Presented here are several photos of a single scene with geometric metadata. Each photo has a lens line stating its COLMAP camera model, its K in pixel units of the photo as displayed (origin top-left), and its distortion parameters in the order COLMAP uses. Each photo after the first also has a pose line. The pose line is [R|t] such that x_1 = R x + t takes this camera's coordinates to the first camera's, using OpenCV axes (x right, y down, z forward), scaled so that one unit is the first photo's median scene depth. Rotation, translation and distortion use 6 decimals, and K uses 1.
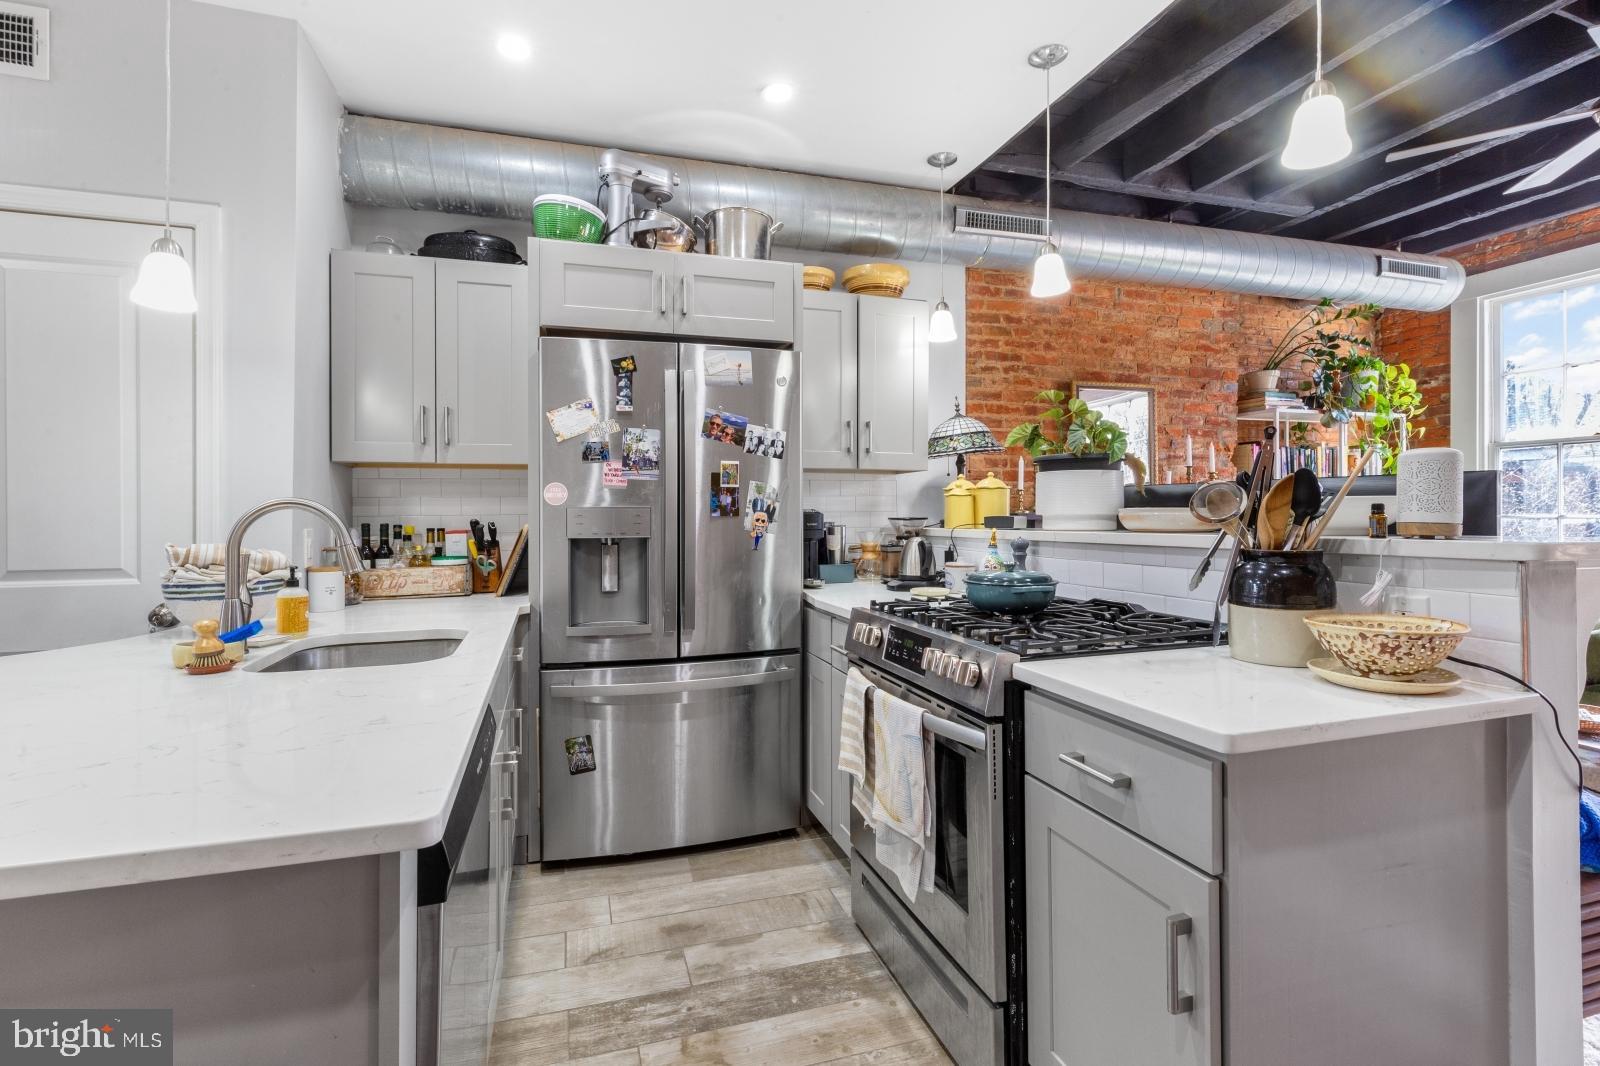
lens RADIAL K [[743.7, 0, 787.1], [0, 743.7, 514.2], [0, 0, 1]] dist [0.001539, -0.000594]
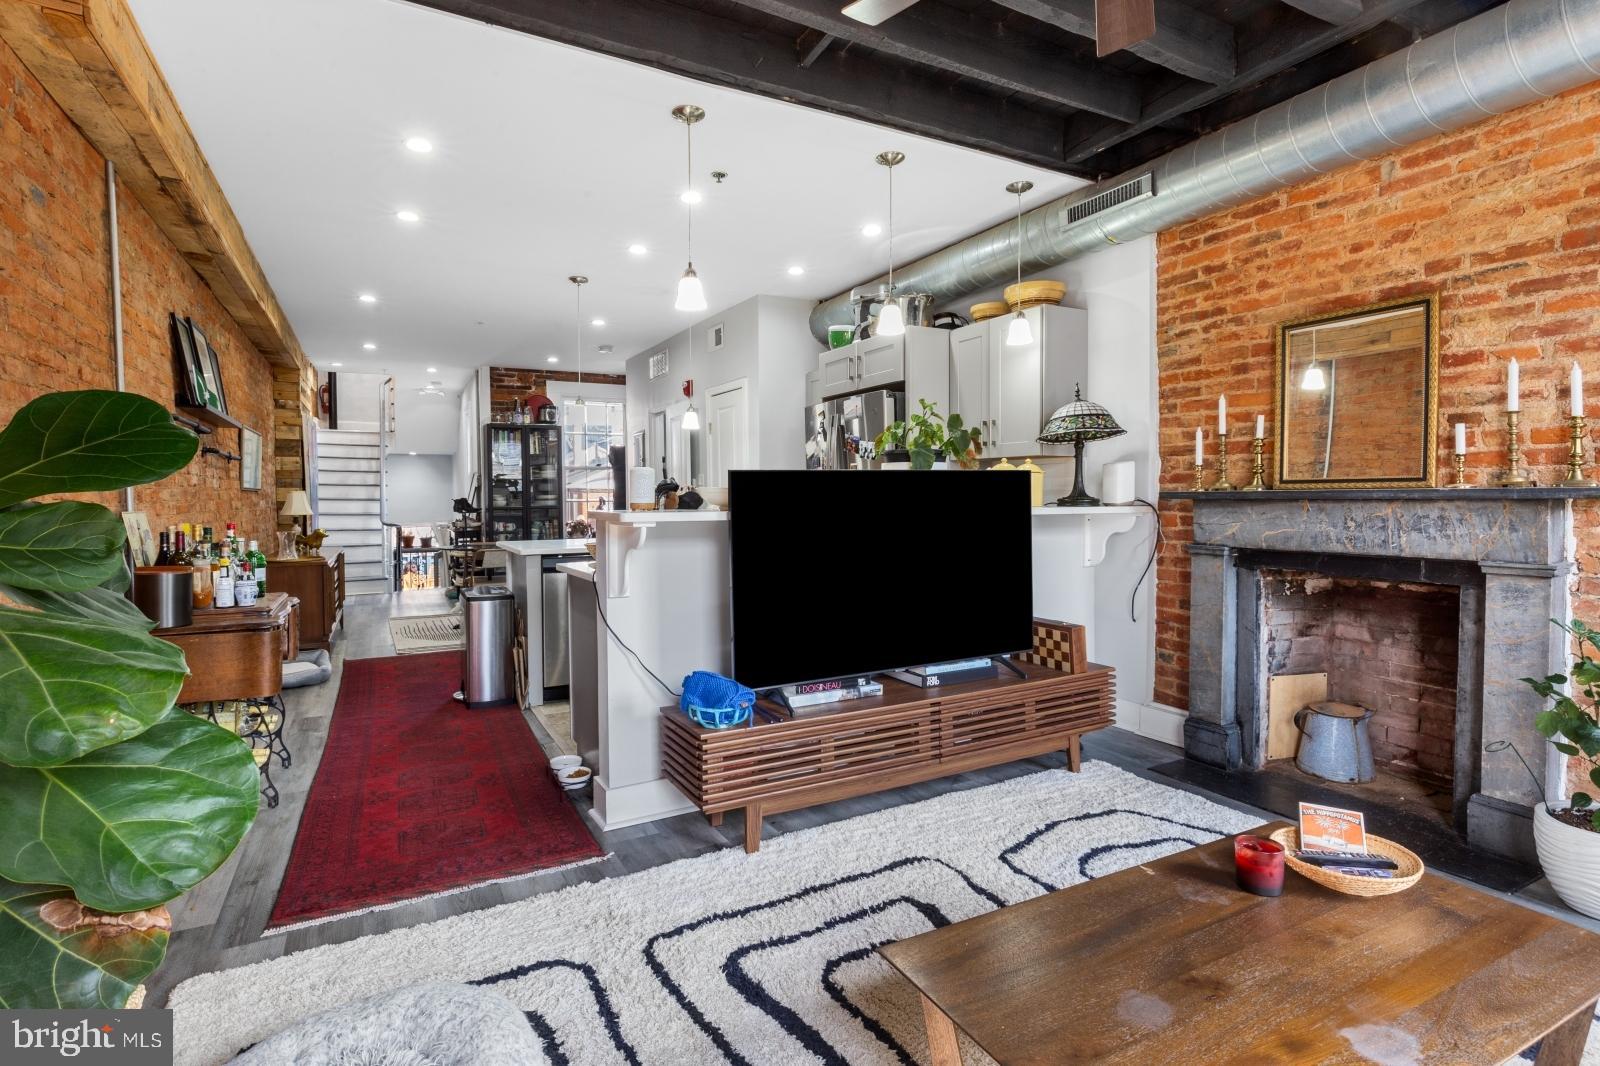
lens RADIAL K [[751.7, 0, 783.4], [0, 751.7, 513.4], [0, 0, 1]] dist [0.015436, -0.004606]
pose [[0.213030, 0.026924, -0.976675, 1.082519], [0.009591, 0.999514, 0.029645, -0.006802], [0.976999, -0.015683, 0.212668, 0.319645]]
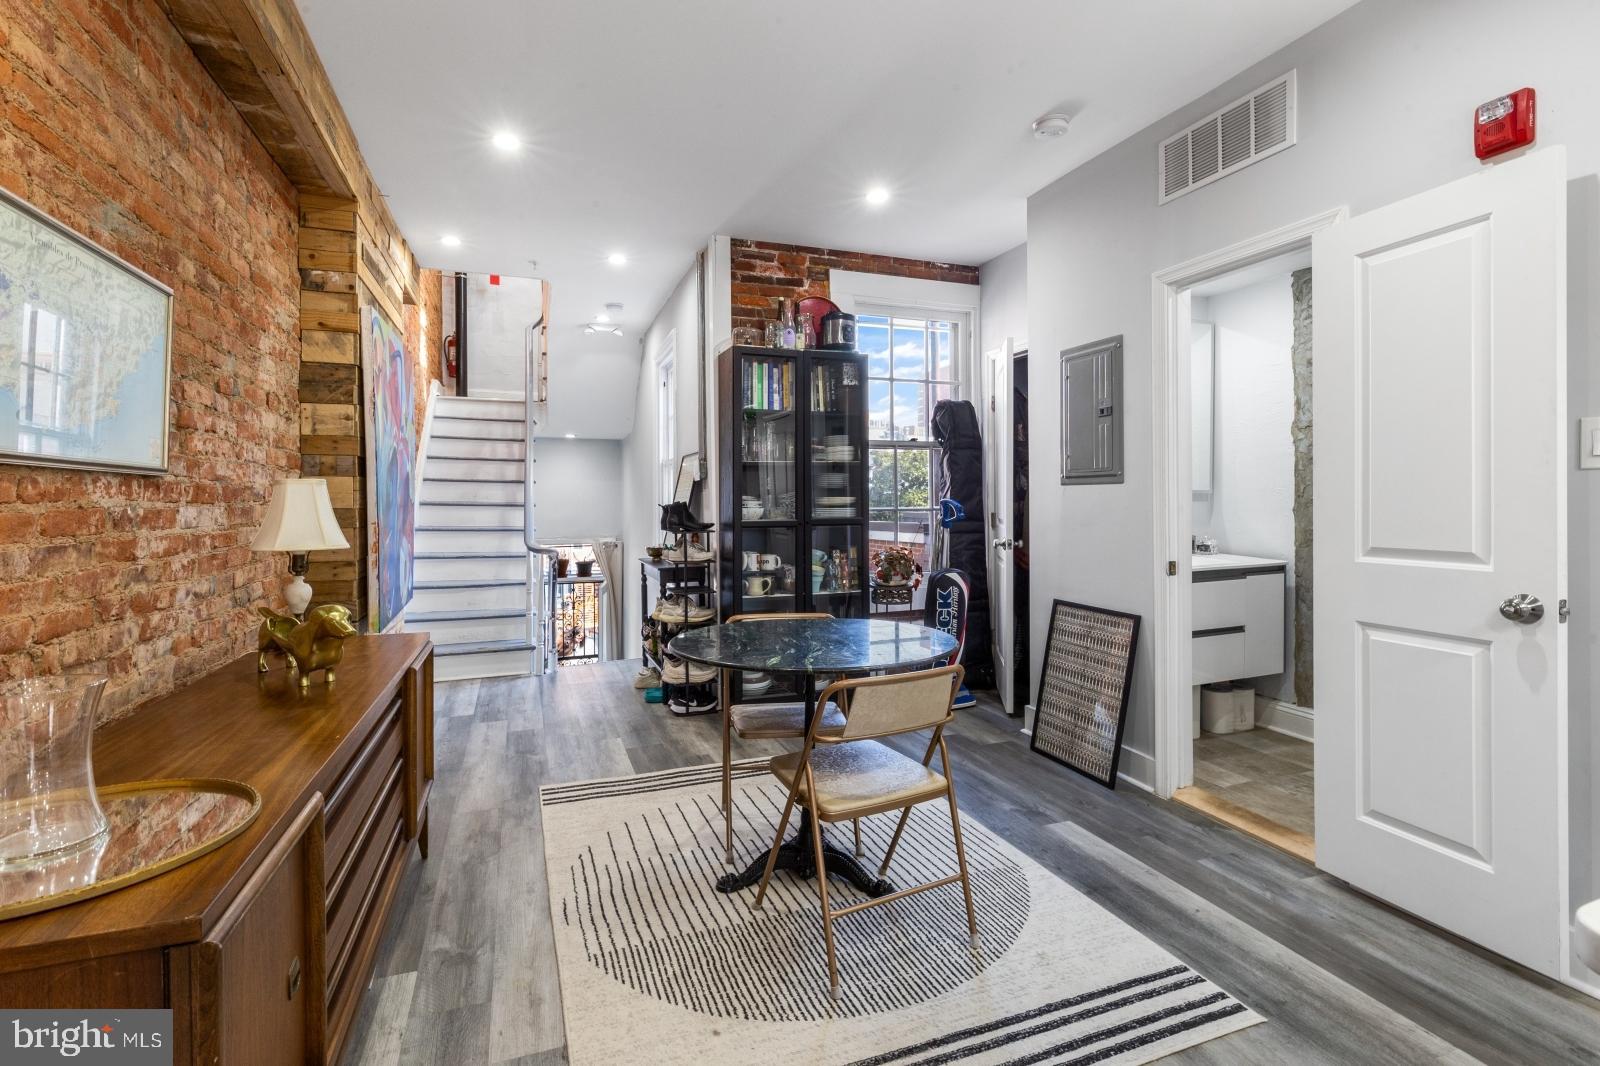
lens RADIAL K [[728.8, 0, 788.7], [0, 728.8, 503.7], [0, 0, 1]] dist [0.001616, -0.000016]
pose [[0.064066, 0.007446, -0.997918, -0.239149], [0.007991, 0.999936, 0.007974, 0.000399], [0.997914, -0.008485, 0.064002, -0.039544]]
